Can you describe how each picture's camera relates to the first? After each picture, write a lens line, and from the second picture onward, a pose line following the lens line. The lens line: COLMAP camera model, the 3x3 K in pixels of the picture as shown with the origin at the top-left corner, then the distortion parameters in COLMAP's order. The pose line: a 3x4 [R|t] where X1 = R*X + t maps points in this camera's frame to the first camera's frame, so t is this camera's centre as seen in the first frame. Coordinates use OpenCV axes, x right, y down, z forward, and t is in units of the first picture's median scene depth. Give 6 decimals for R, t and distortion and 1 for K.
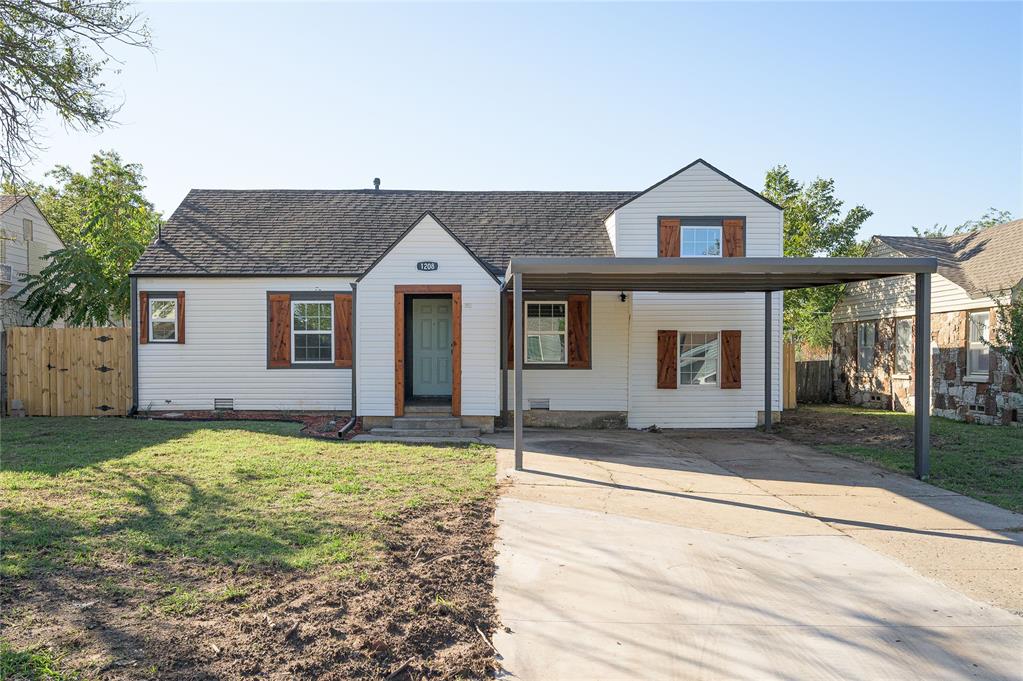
lens RADIAL K [[729.9, 0, 510.1], [0, 729.9, 362.6], [0, 0, 1]] dist [0.002607, 0.003237]
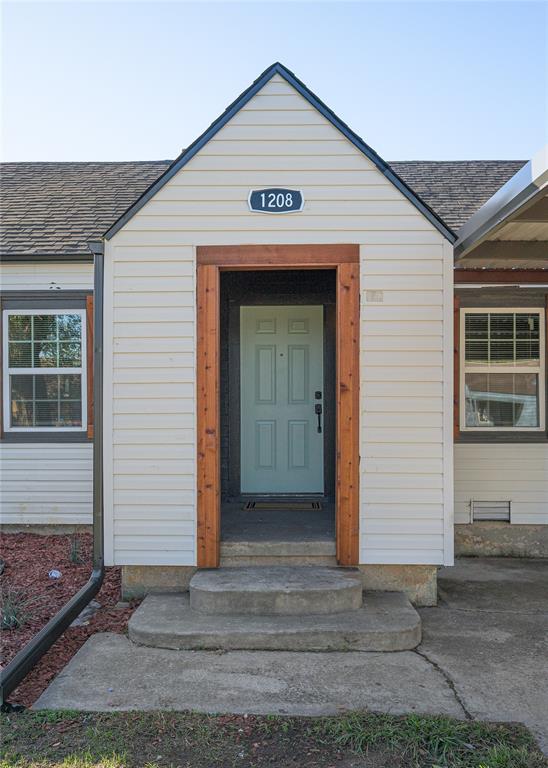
lens RADIAL K [[592.7, 0, 291.9], [0, 592.7, 410.4], [0, 0, 1]] dist [0.010849, 0.001141]
pose [[0.999099, -0.002961, -0.042342, -0.080936], [0.002540, 0.999947, -0.009997, -0.009480], [0.042369, 0.009881, 0.999053, 0.597019]]
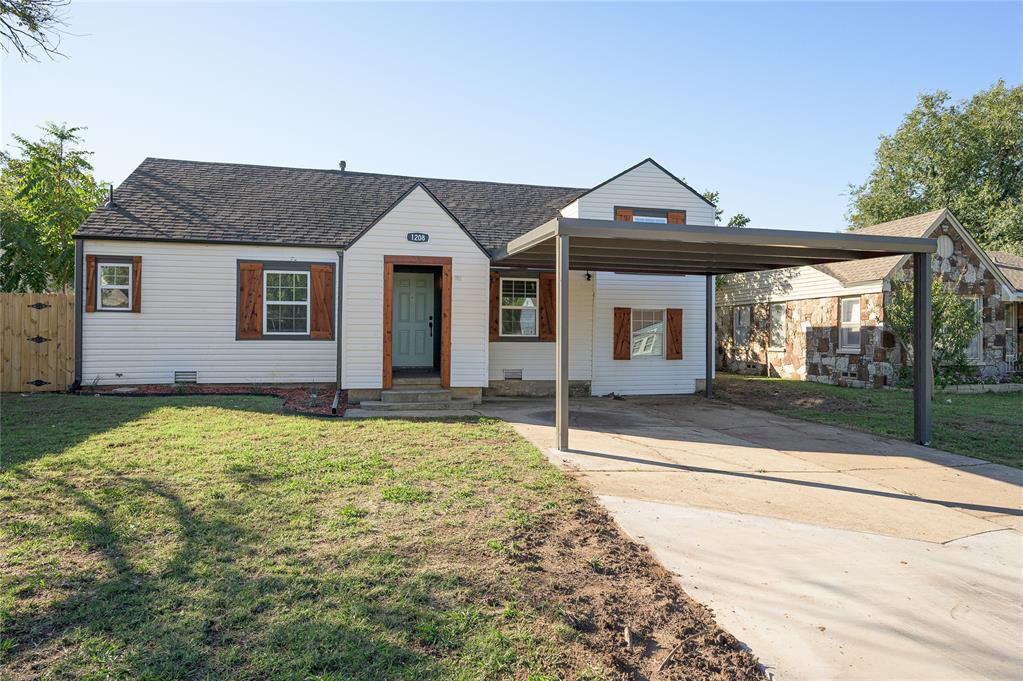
lens RADIAL K [[560.2, 0, 530.0], [0, 560.2, 327.4], [0, 0, 1]] dist [0.002876, -0.001307]
pose [[0.978020, 0.009838, 0.208281, -0.108691], [-0.005621, 0.999767, -0.020826, 0.005062], [-0.208437, 0.019198, 0.977847, 0.198807]]
